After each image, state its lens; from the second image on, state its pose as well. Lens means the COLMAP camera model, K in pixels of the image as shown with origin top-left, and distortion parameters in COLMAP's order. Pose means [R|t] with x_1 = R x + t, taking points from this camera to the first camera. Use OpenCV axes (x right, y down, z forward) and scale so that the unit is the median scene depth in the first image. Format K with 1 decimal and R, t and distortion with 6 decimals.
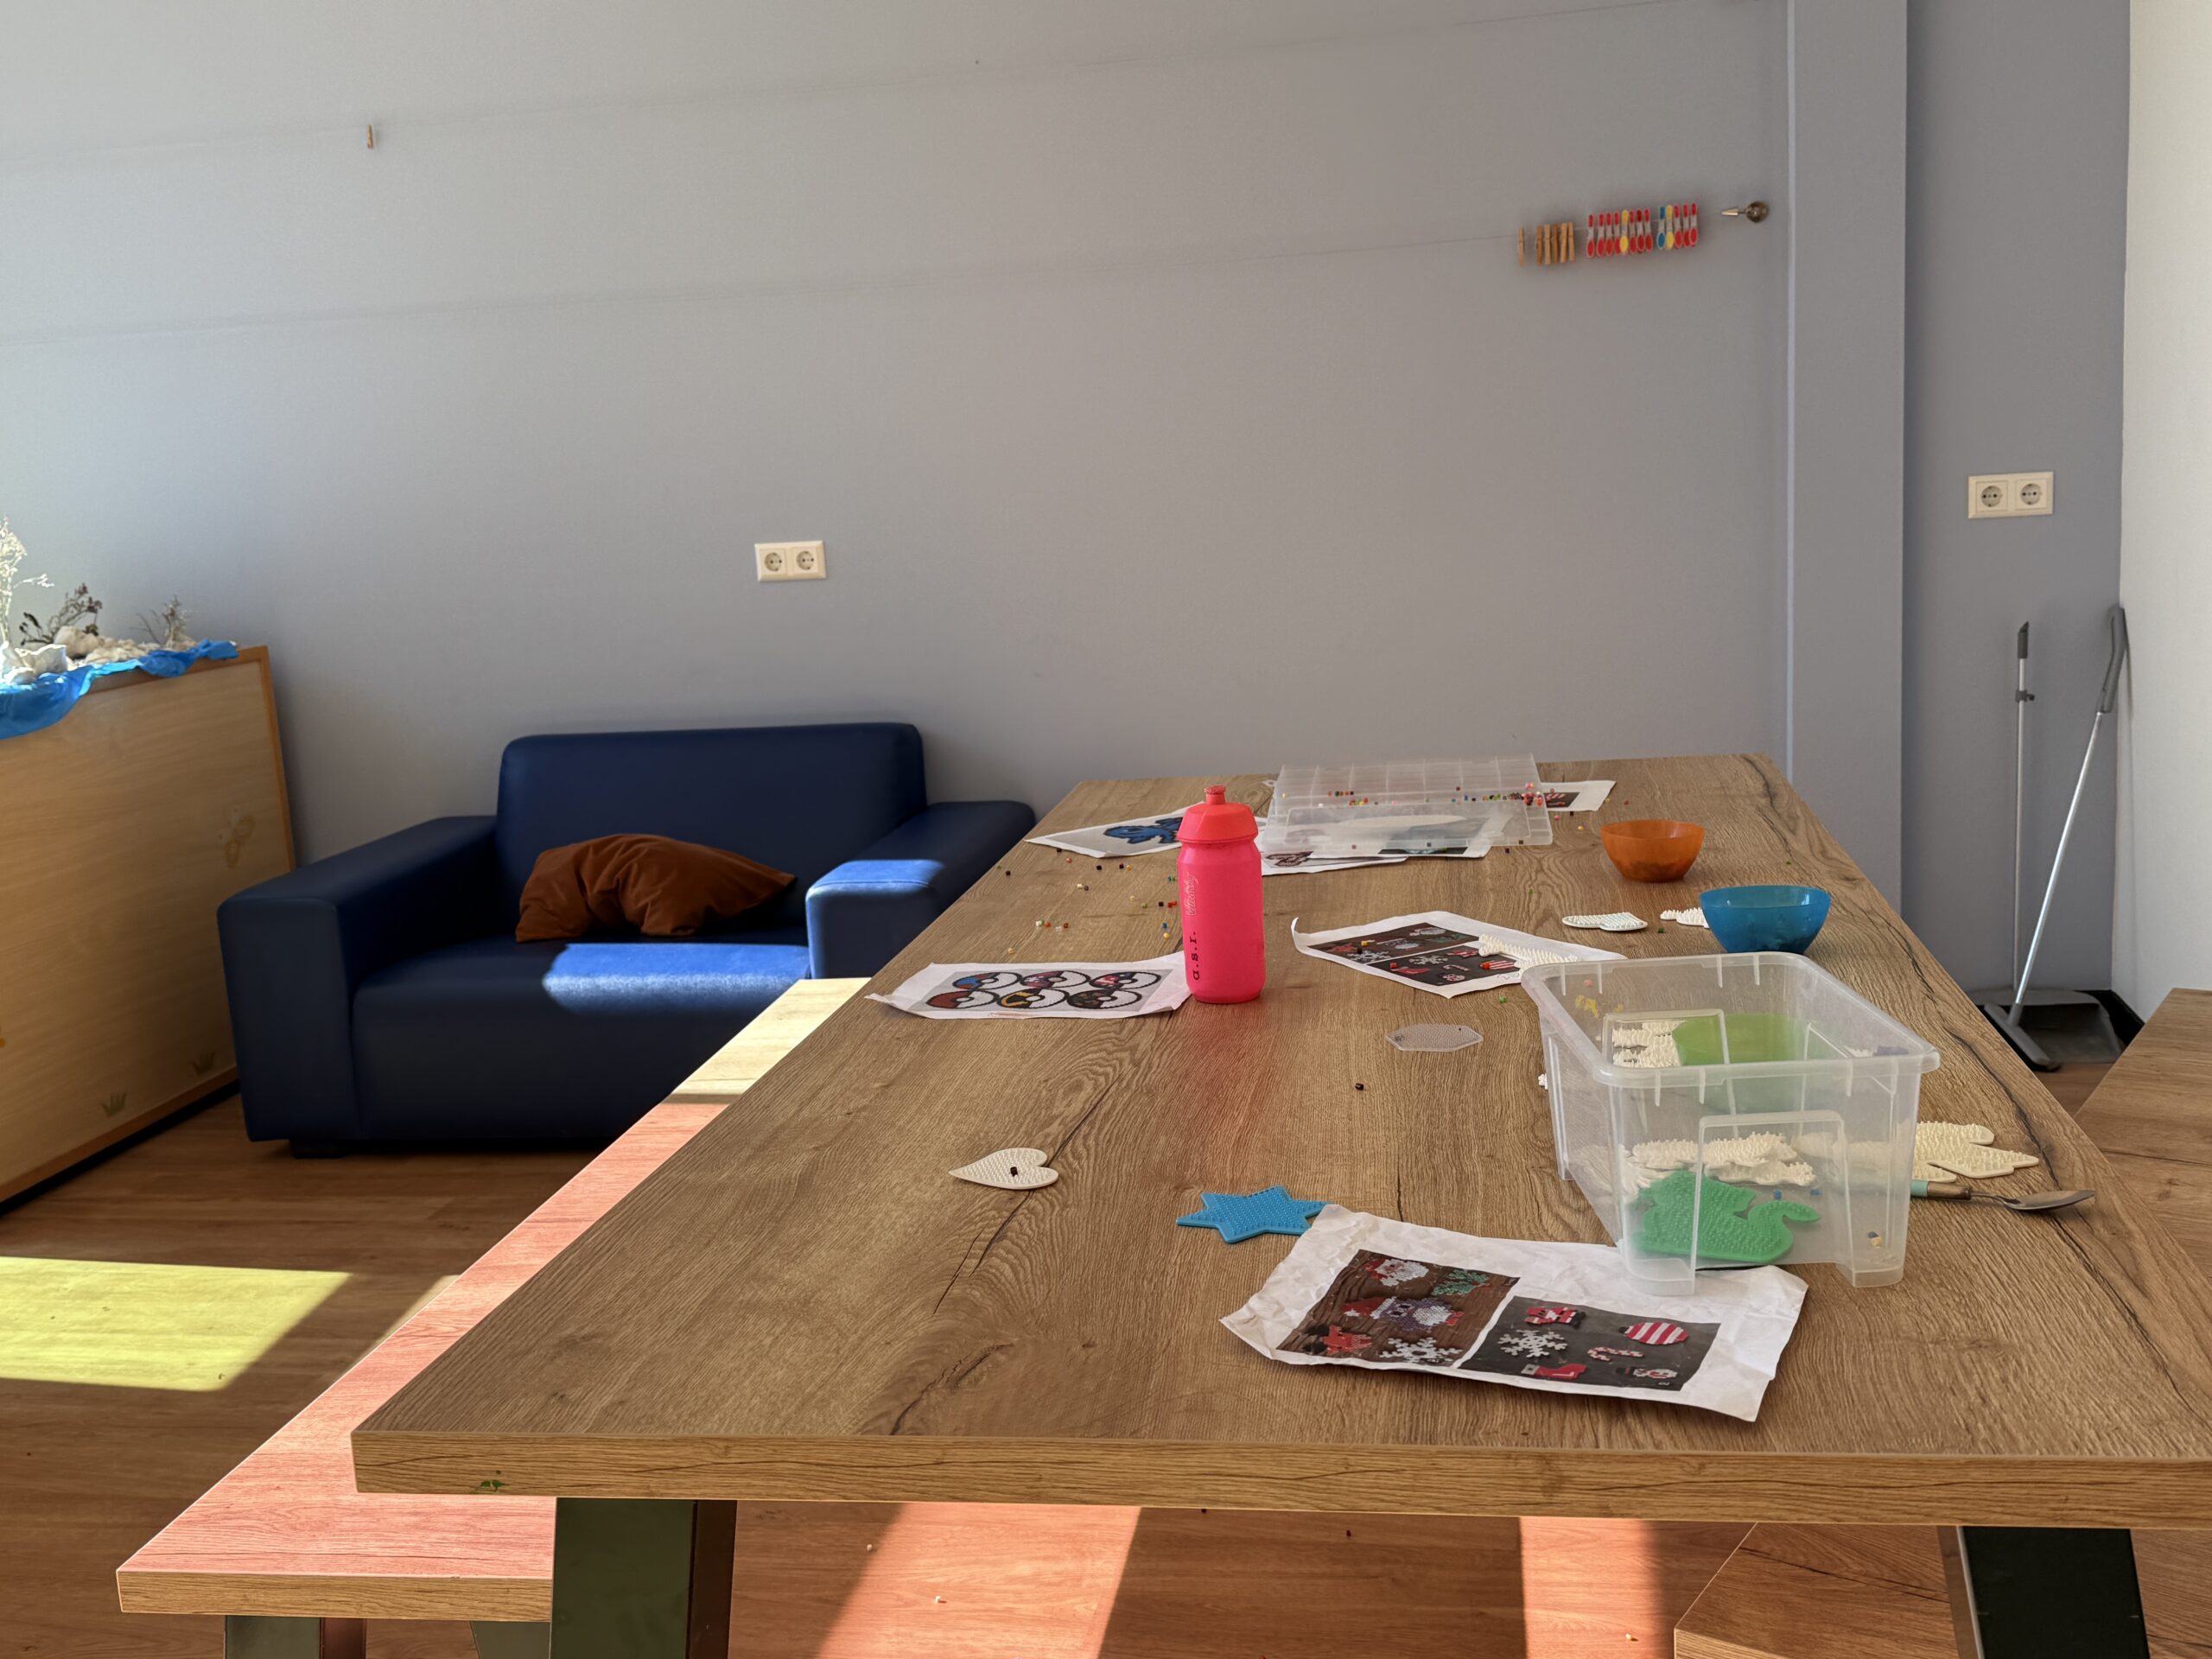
lens RADIAL K [[2117.9, 0, 1112.9], [0, 2117.9, 816.7], [0, 0, 1]] dist [0.165400, -0.341369]
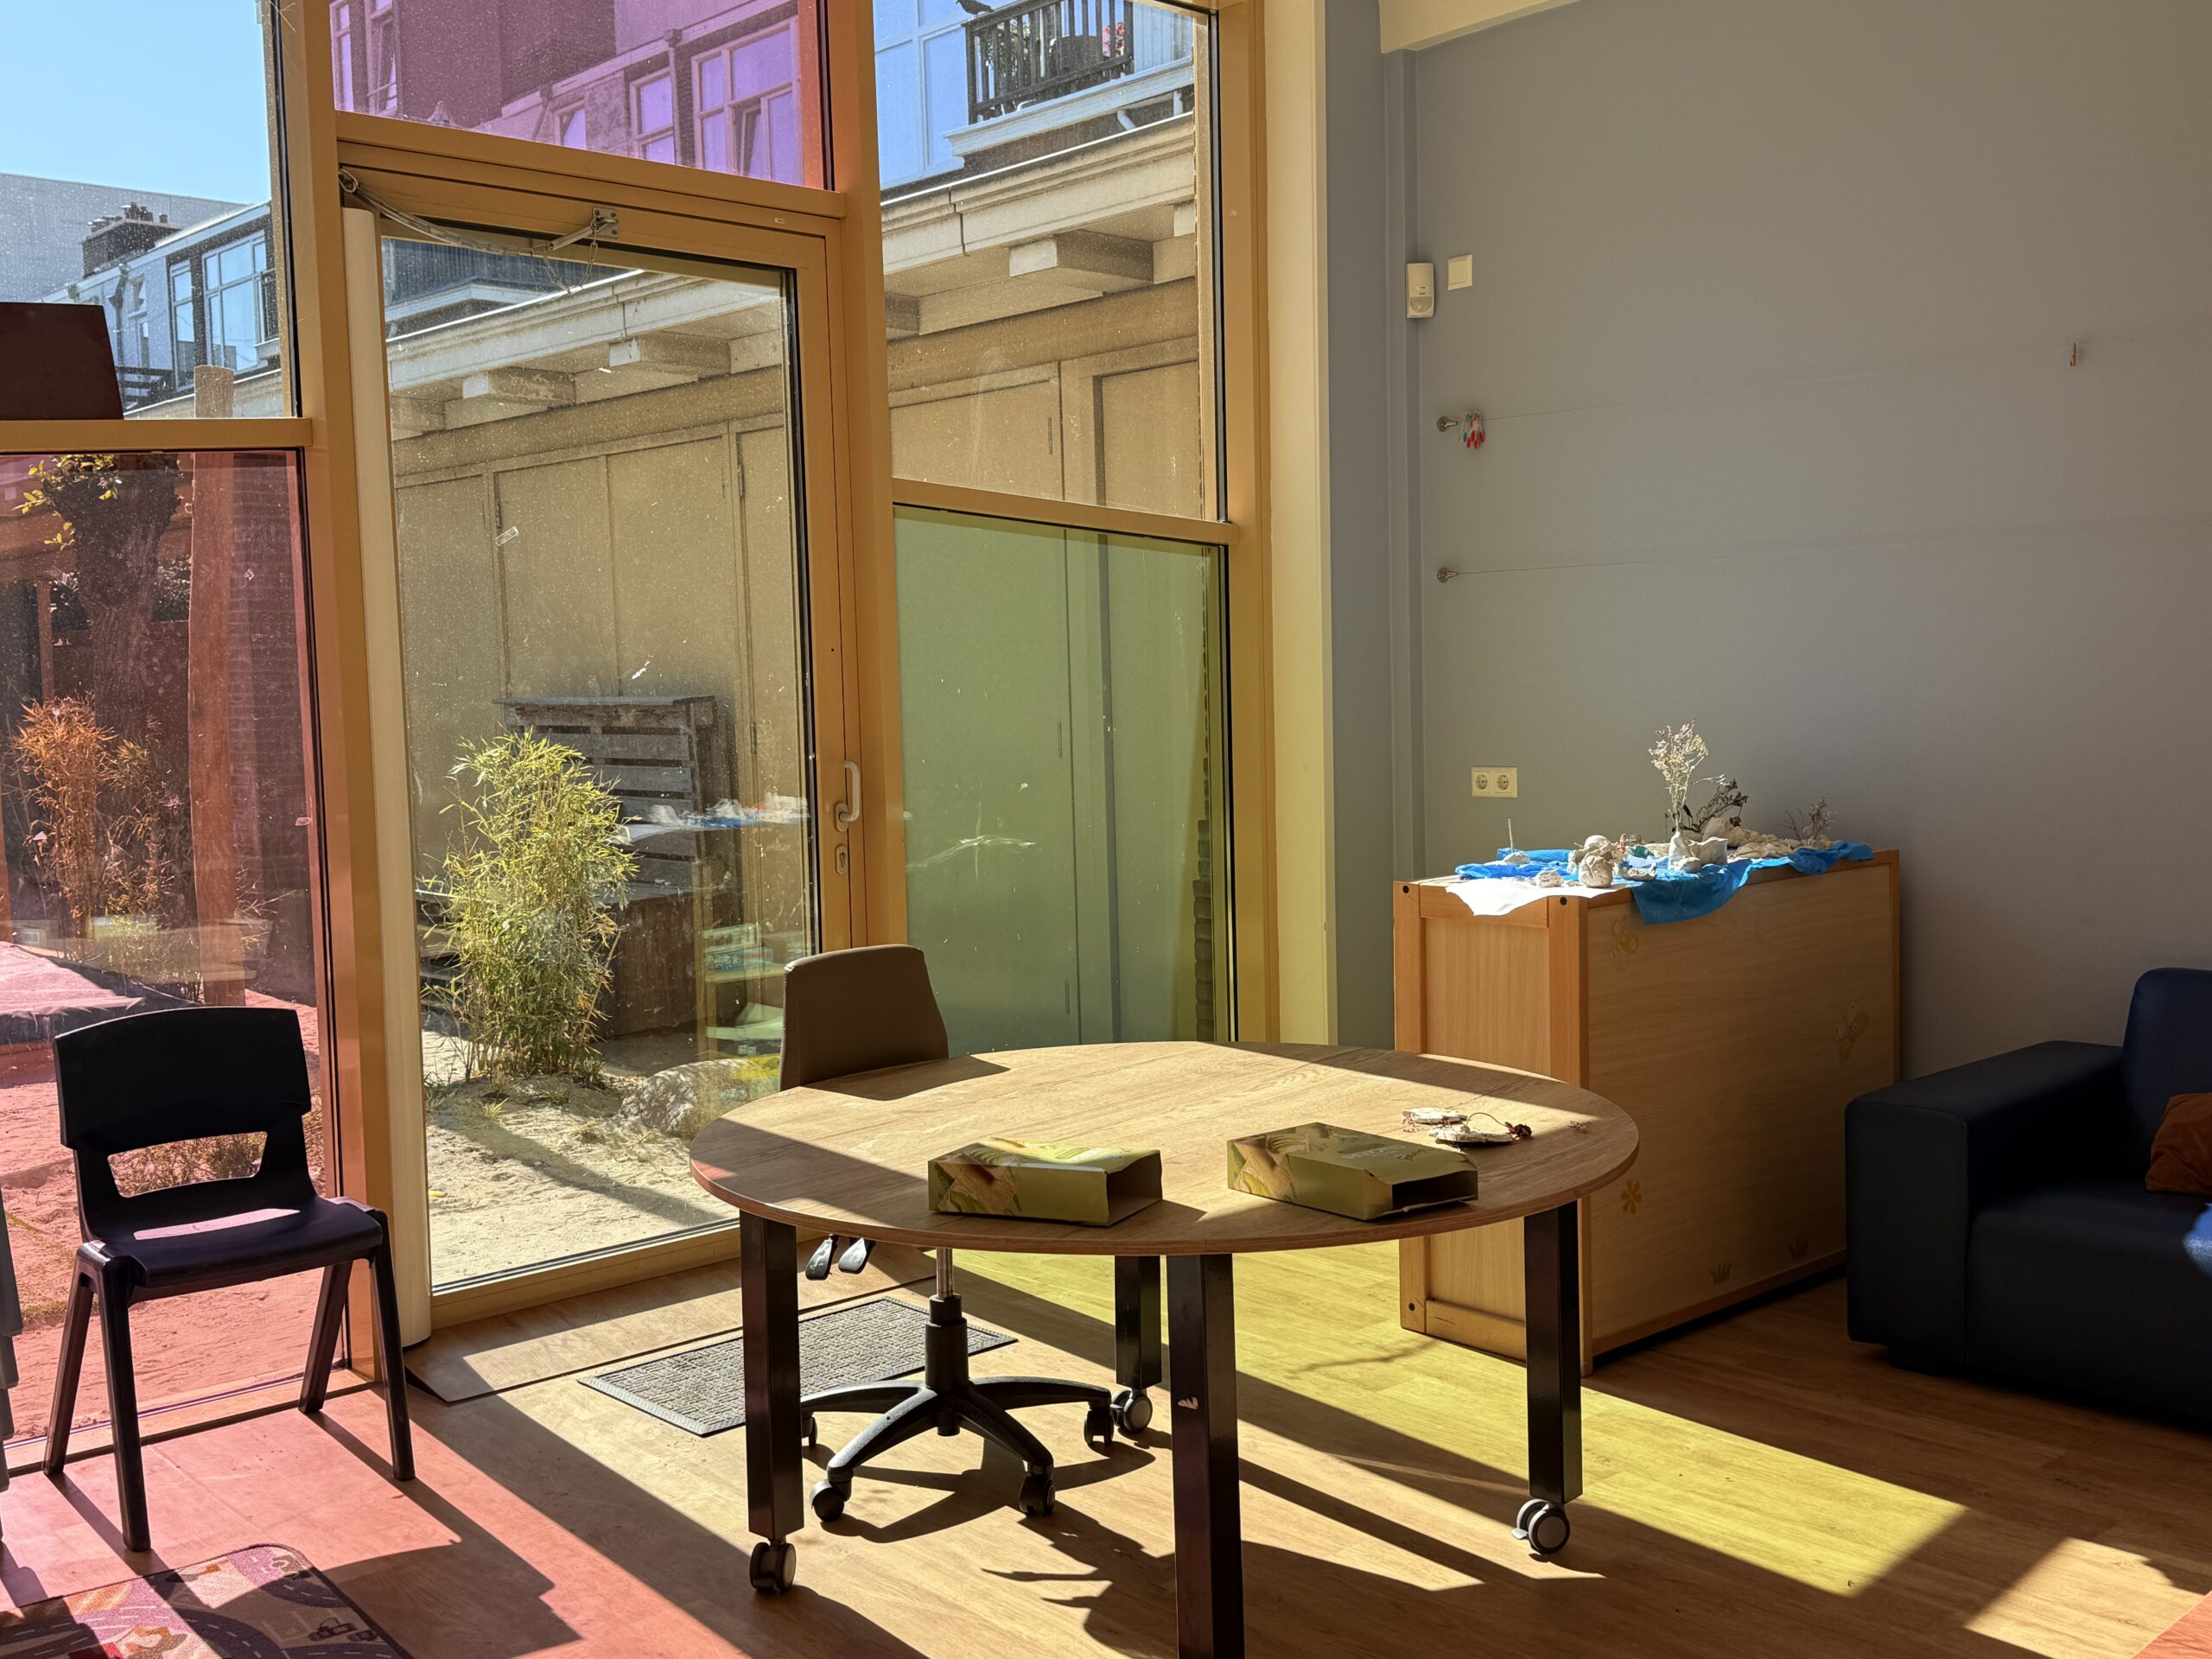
lens RADIAL K [[2117.9, 0, 1112.9], [0, 2117.9, 816.7], [0, 0, 1]] dist [0.165400, -0.341369]
pose [[0.800323, 0.079734, -0.594243, -0.096219], [-0.122640, 0.991933, -0.032075, -0.018523], [0.586892, 0.098548, 0.803646, -0.042850]]
